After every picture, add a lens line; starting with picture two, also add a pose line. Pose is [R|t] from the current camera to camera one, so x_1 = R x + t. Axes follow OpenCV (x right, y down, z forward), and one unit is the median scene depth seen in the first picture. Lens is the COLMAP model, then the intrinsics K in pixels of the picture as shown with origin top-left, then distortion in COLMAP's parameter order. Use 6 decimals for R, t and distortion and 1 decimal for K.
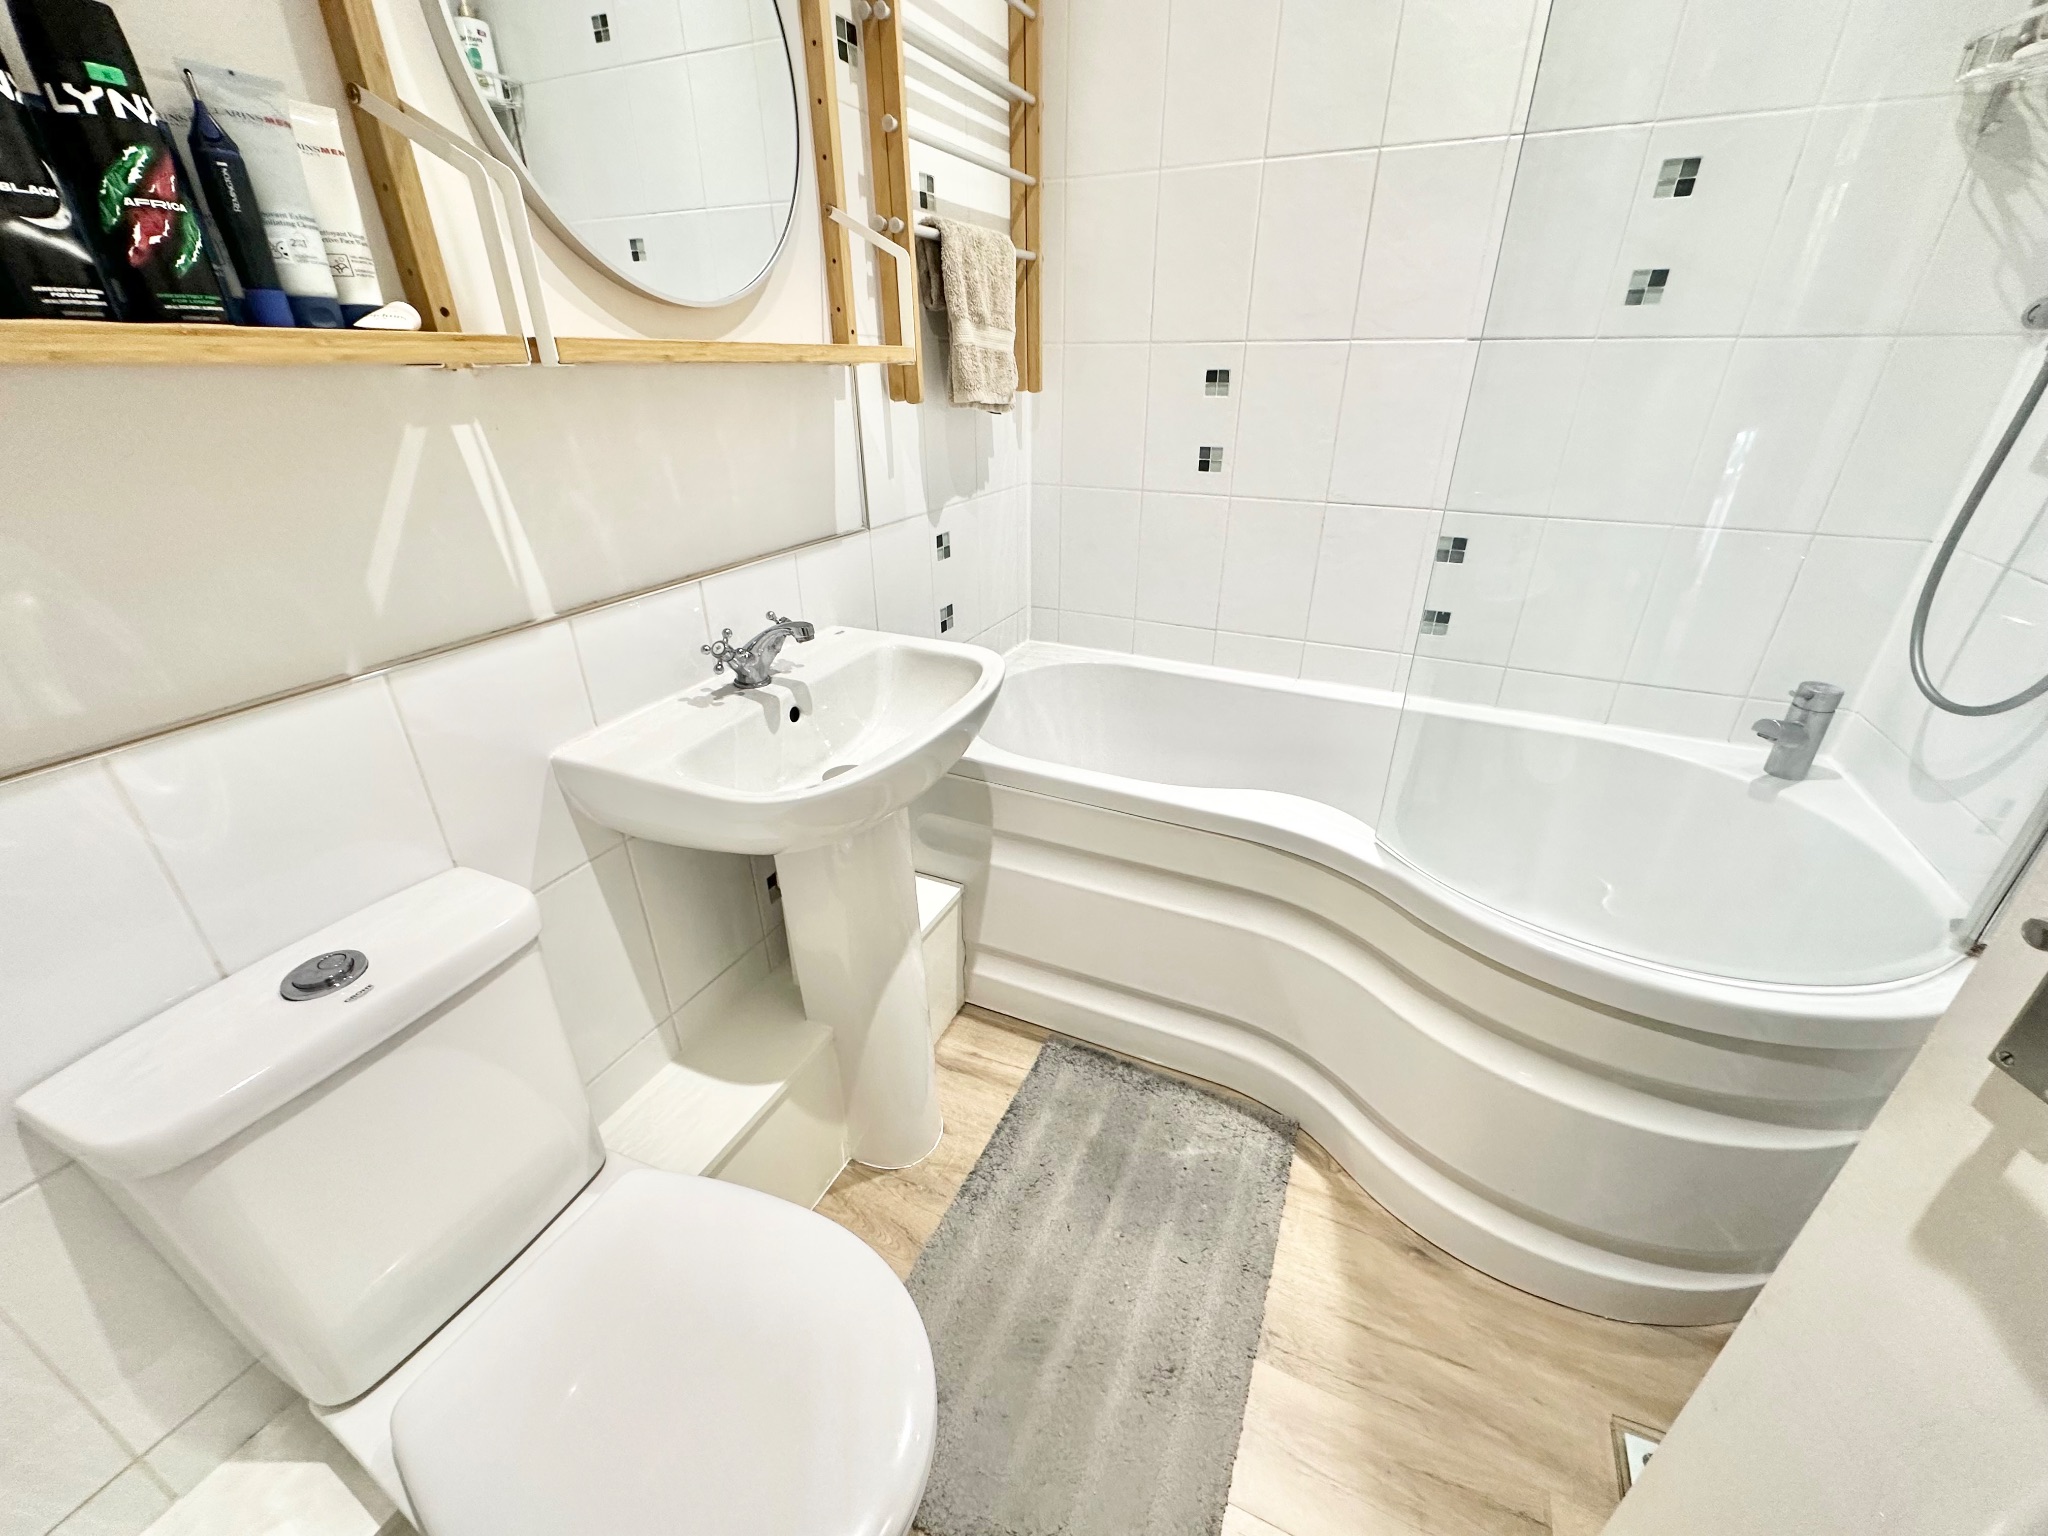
lens RADIAL K [[817.3, 0, 1029.8], [0, 817.3, 763.6], [0, 0, 1]] dist [-0.003285, 0.000776]
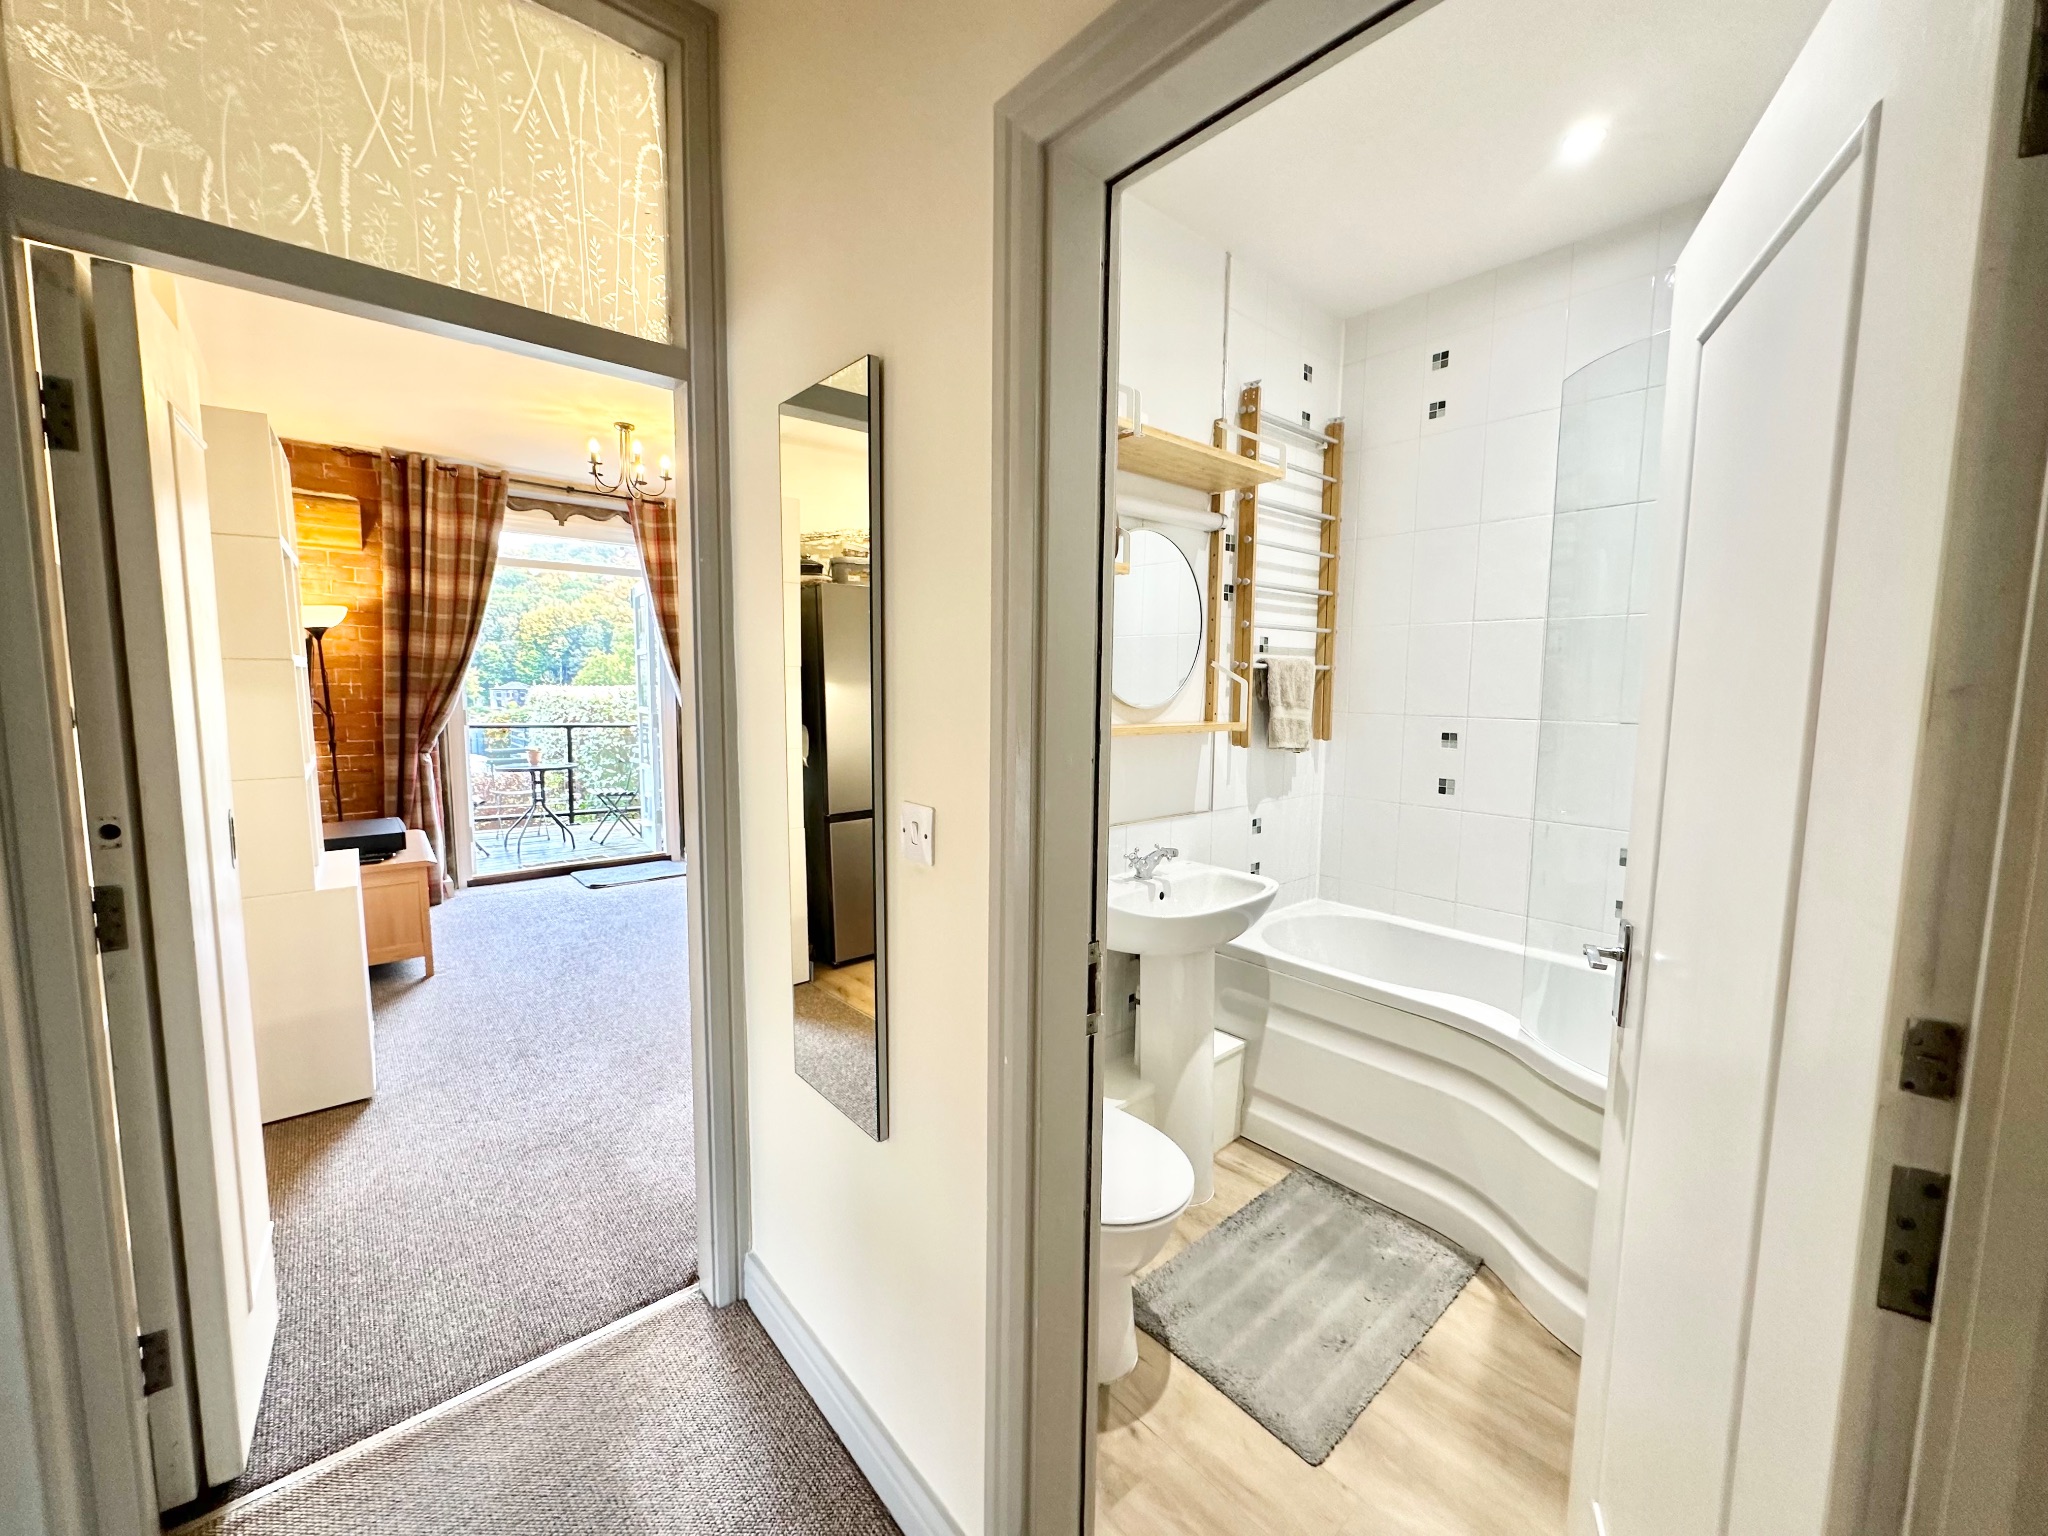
lens RADIAL K [[817.3, 0, 1029.8], [0, 817.3, 763.6], [0, 0, 1]] dist [-0.003285, 0.000776]
pose [[0.913573, 0.050058, -0.403583, 0.158158], [-0.190099, 0.929865, -0.314982, 0.260469], [0.359510, 0.364479, 0.859015, -0.731437]]
